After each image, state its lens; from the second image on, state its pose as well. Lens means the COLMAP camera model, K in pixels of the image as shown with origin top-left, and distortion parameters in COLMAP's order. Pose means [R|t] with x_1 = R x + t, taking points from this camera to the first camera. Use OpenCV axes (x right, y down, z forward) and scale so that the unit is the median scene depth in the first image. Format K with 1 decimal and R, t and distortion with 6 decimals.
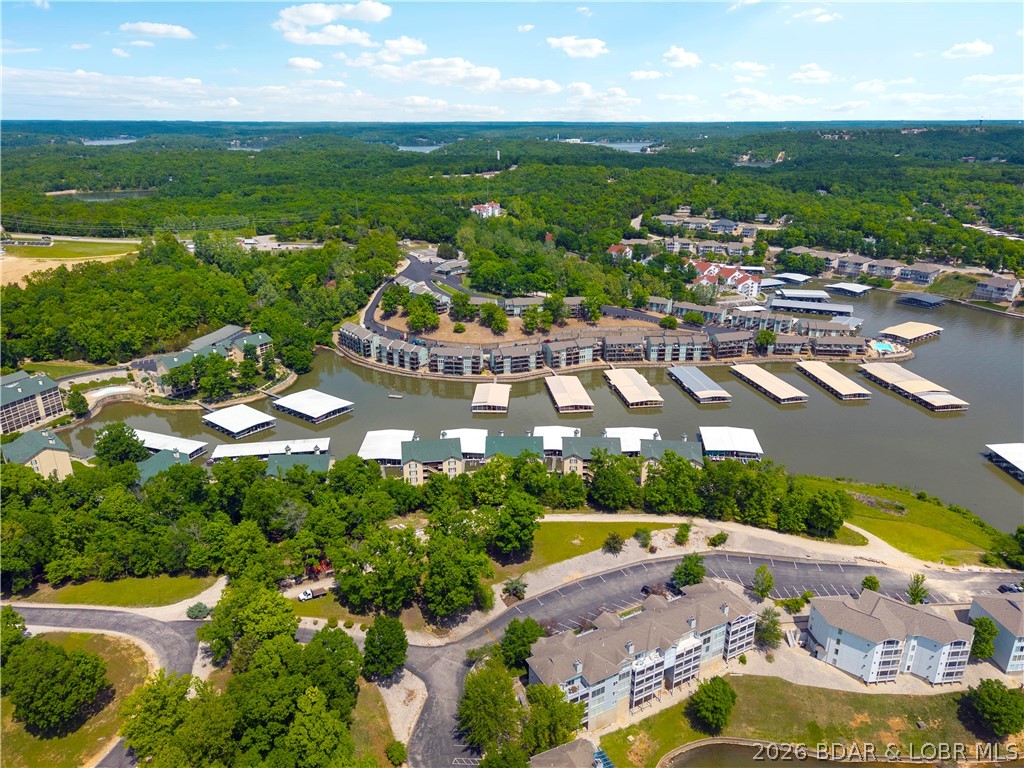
lens RADIAL K [[674.6, 0, 514.4], [0, 674.6, 388.6], [0, 0, 1]] dist [0.088564, -0.102863]
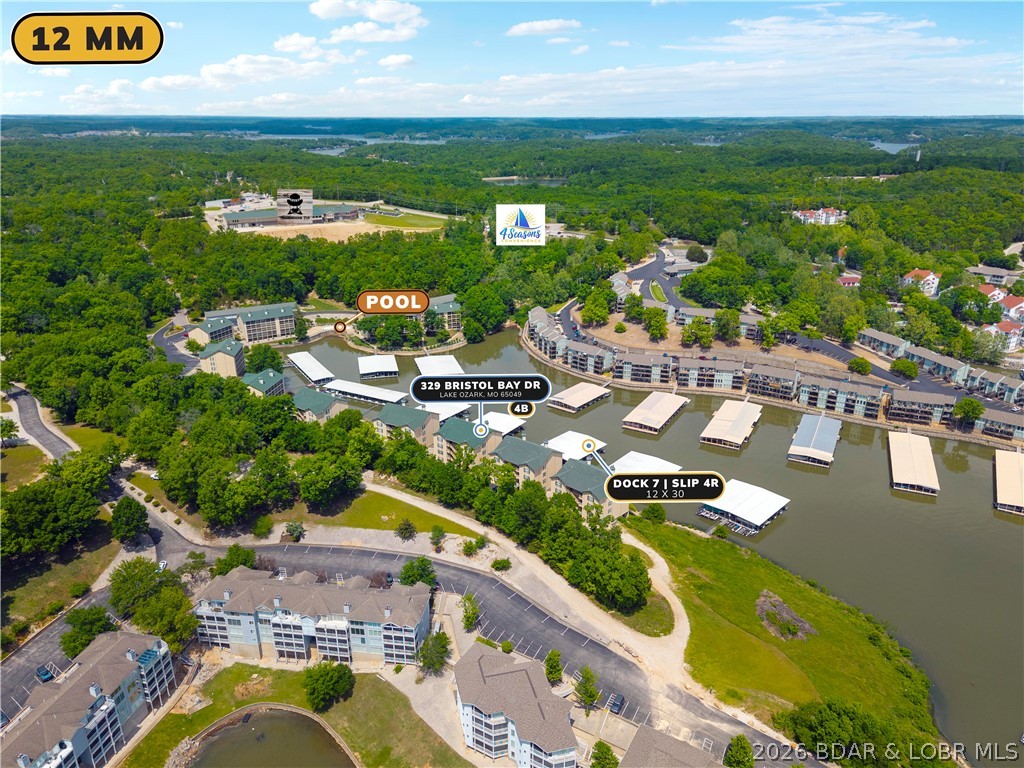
lens RADIAL K [[674.6, 0, 514.4], [0, 674.6, 388.6], [0, 0, 1]] dist [0.088564, -0.102863]
pose [[0.809800, 0.218427, -0.544530, 0.389144], [-0.214687, 0.974066, 0.071454, -0.044954], [0.546016, 0.059040, 0.835692, 0.102111]]
